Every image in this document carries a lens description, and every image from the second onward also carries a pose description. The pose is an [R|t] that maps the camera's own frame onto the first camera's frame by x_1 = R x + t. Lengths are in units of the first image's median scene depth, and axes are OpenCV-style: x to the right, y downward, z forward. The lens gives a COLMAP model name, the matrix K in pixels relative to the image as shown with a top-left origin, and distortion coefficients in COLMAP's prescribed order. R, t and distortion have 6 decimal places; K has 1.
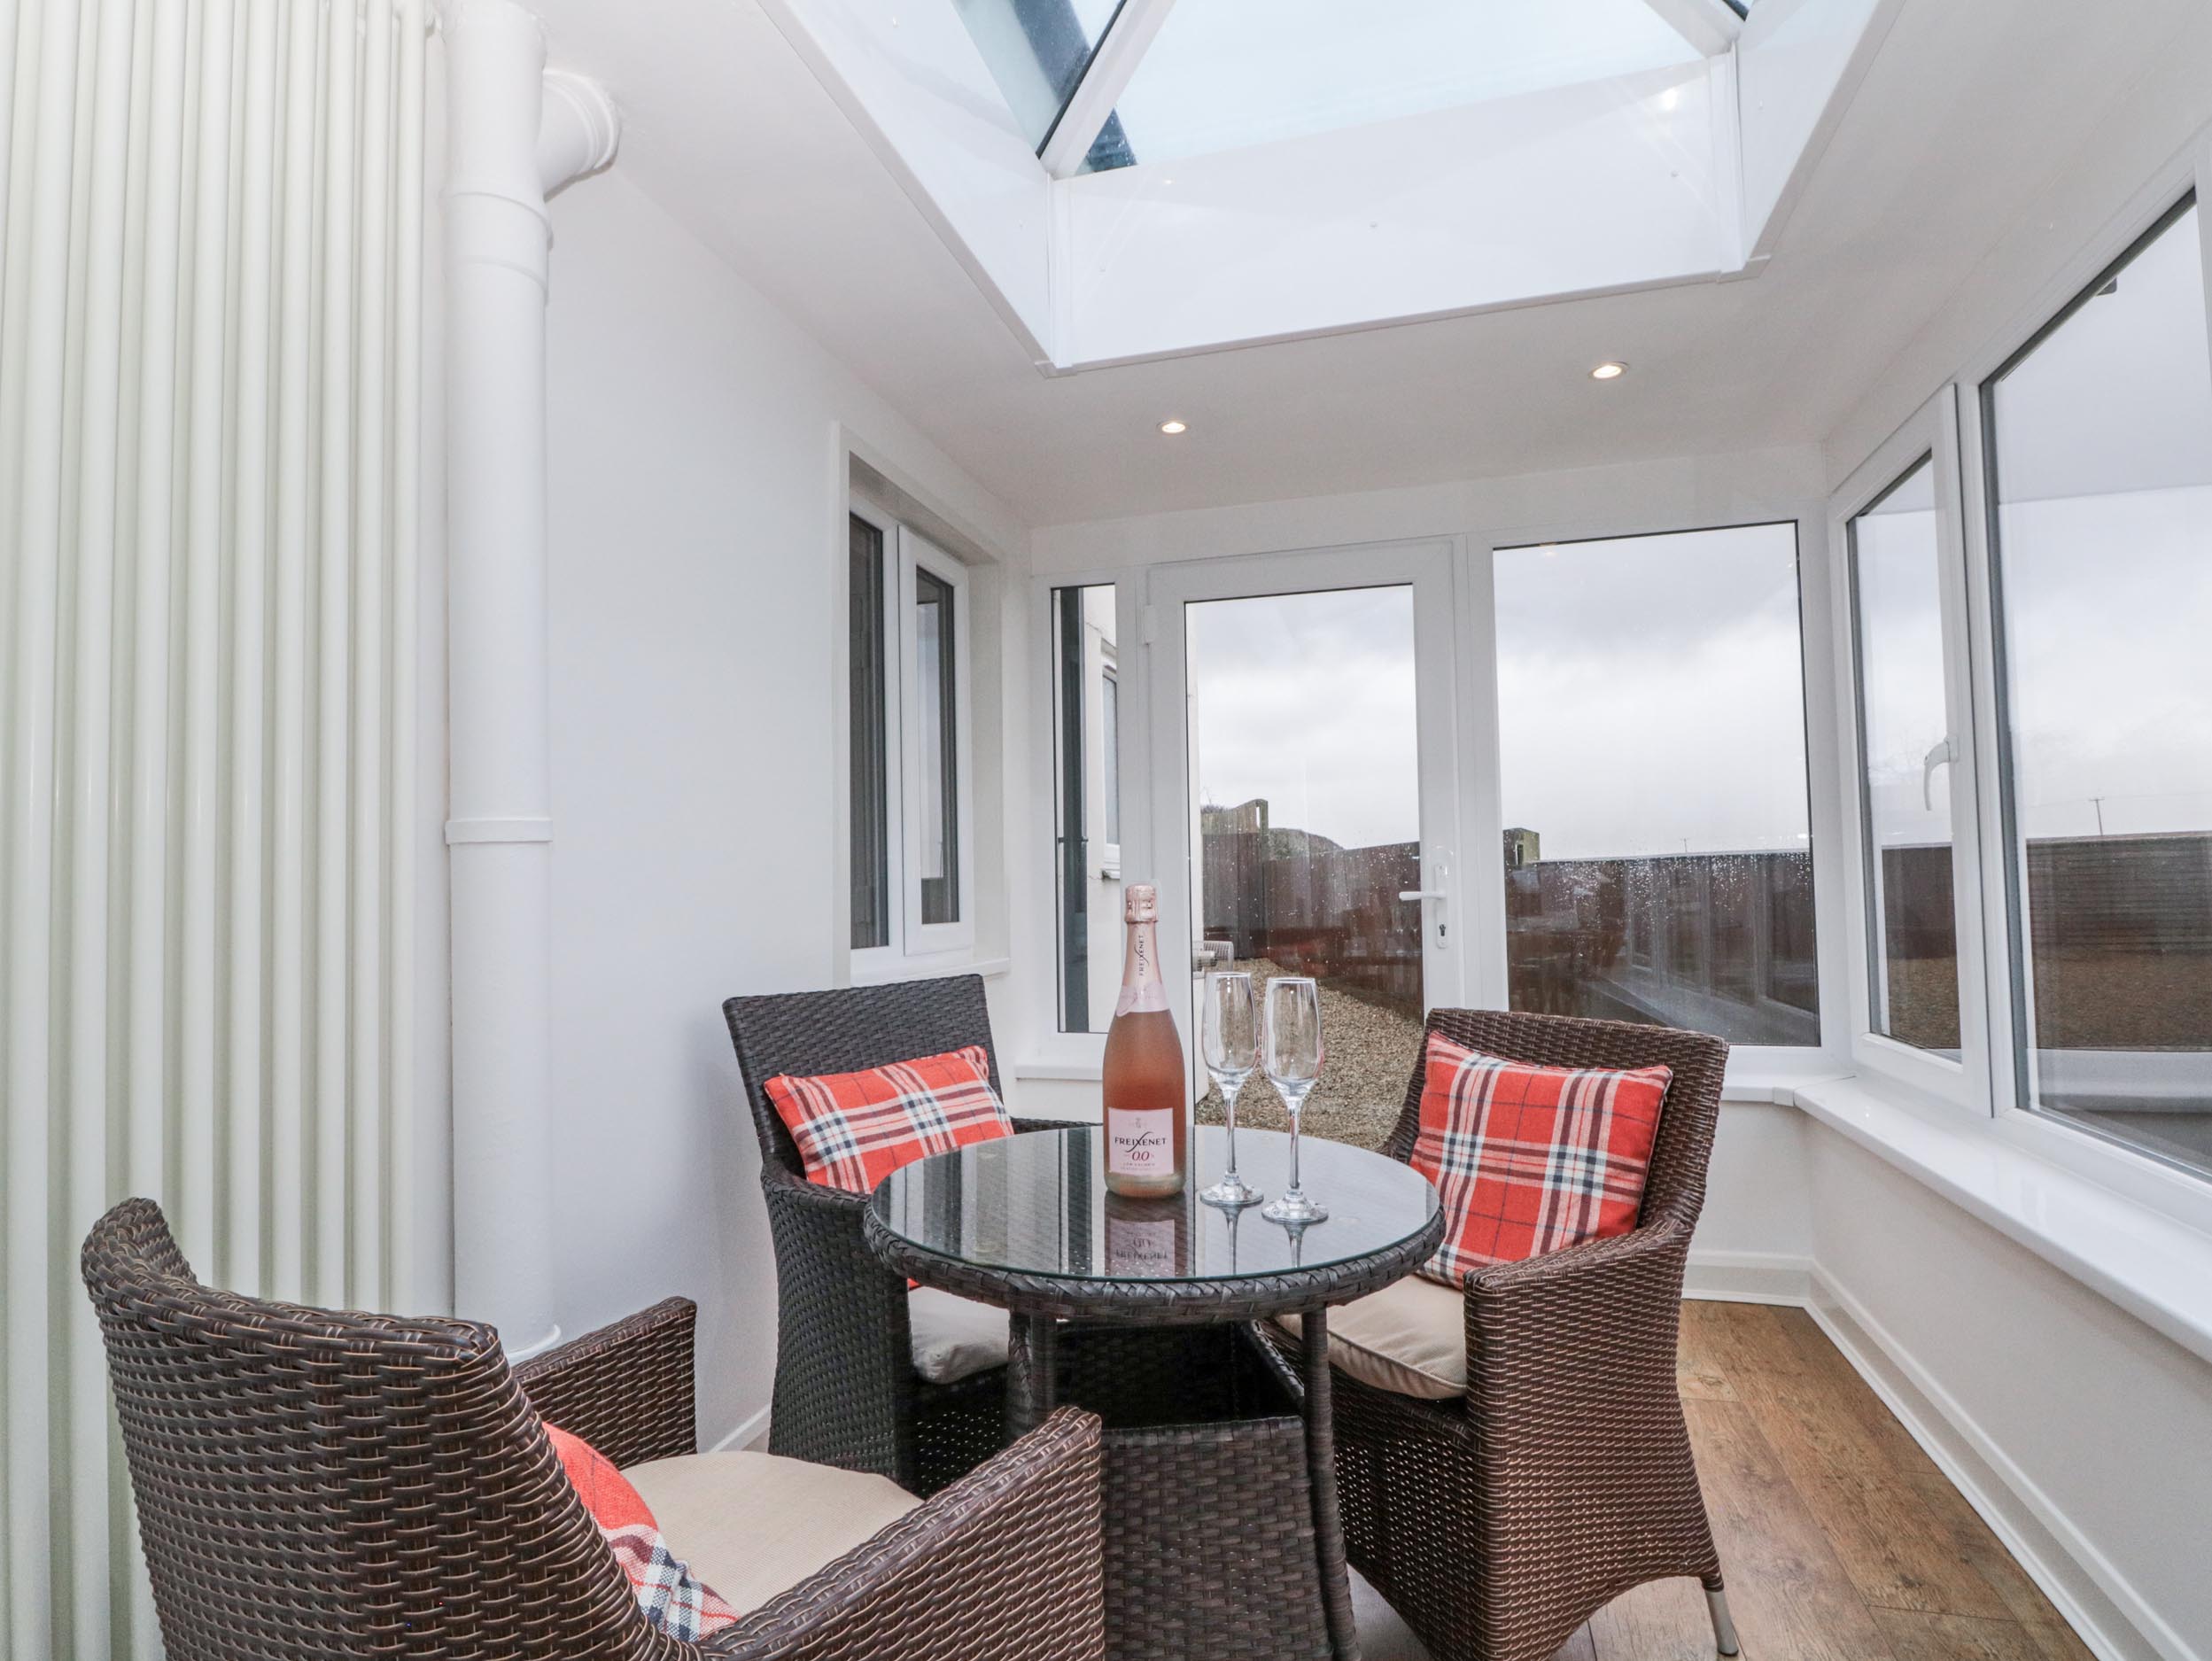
lens RADIAL K [[1152.4, 0, 1111.0], [0, 1152.4, 829.7], [0, 0, 1]] dist [-0.006321, -0.004354]
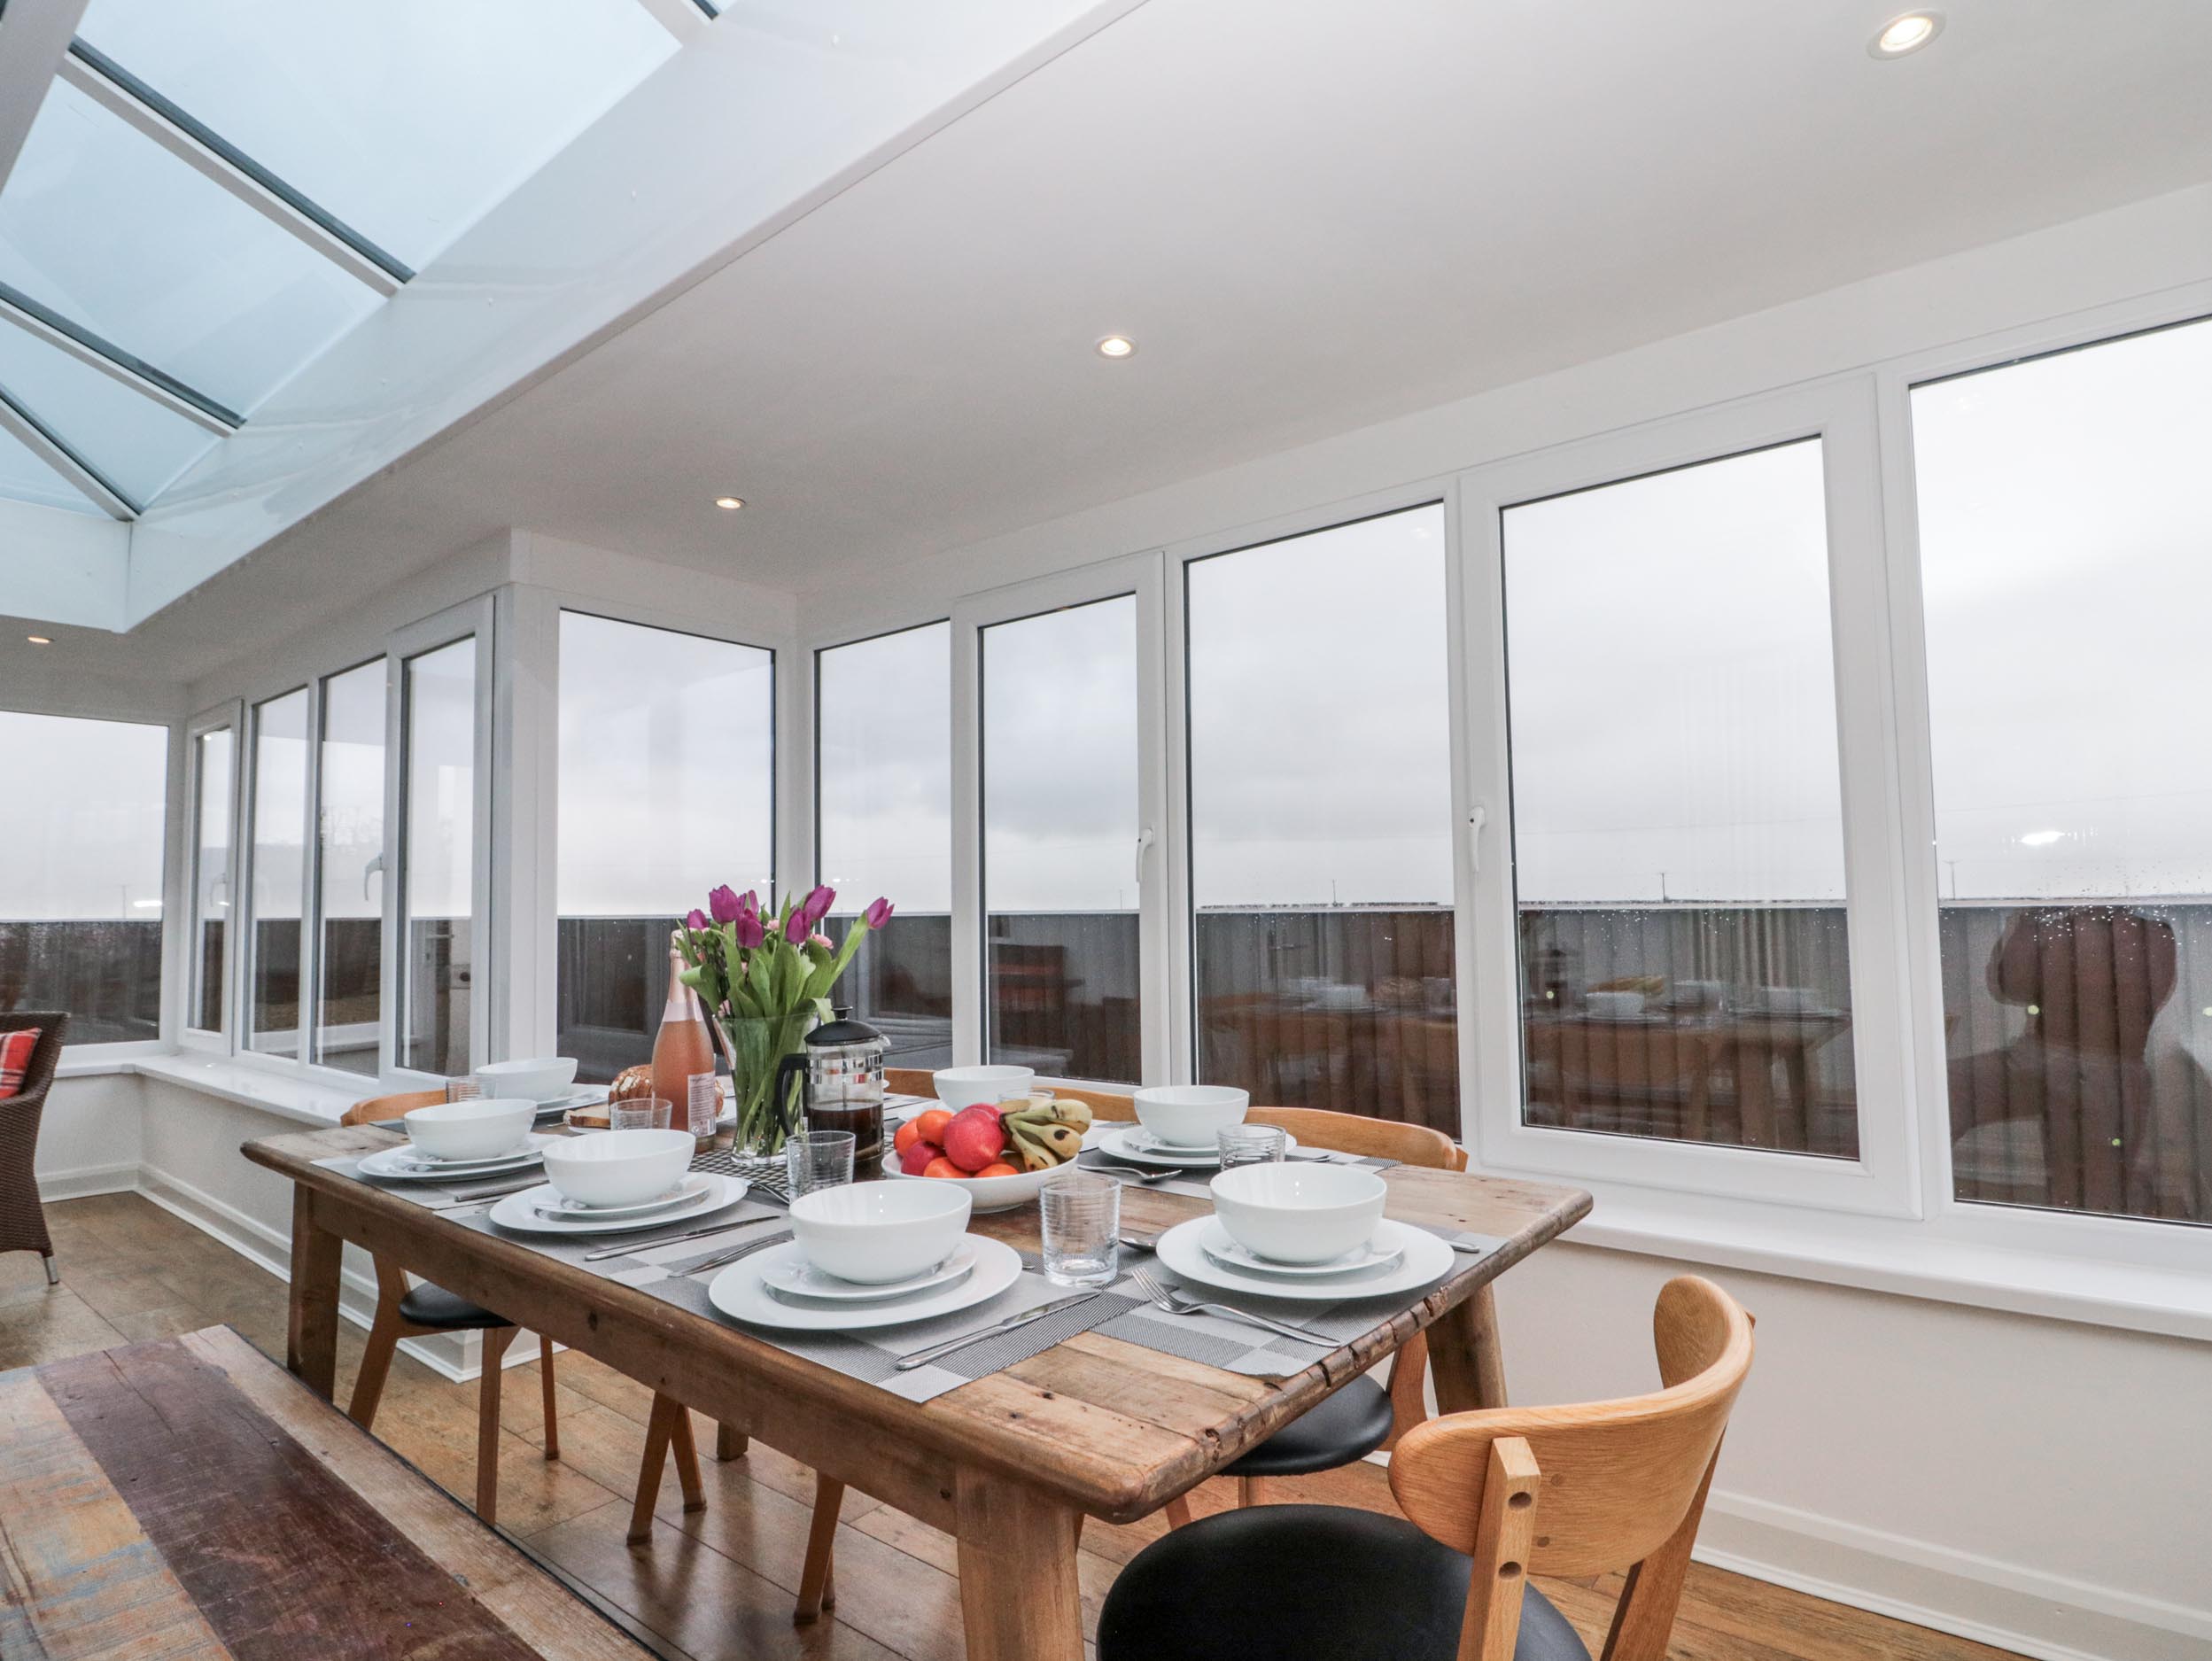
lens RADIAL K [[1152.4, 0, 1109.7], [0, 1152.4, 838.2], [0, 0, 1]] dist [-0.006321, -0.004354]
pose [[0.390203, 0.067728, 0.918235, -0.521531], [-0.029213, 0.997699, -0.061176, -0.061922], [-0.920266, -0.002953, 0.391283, -1.210109]]
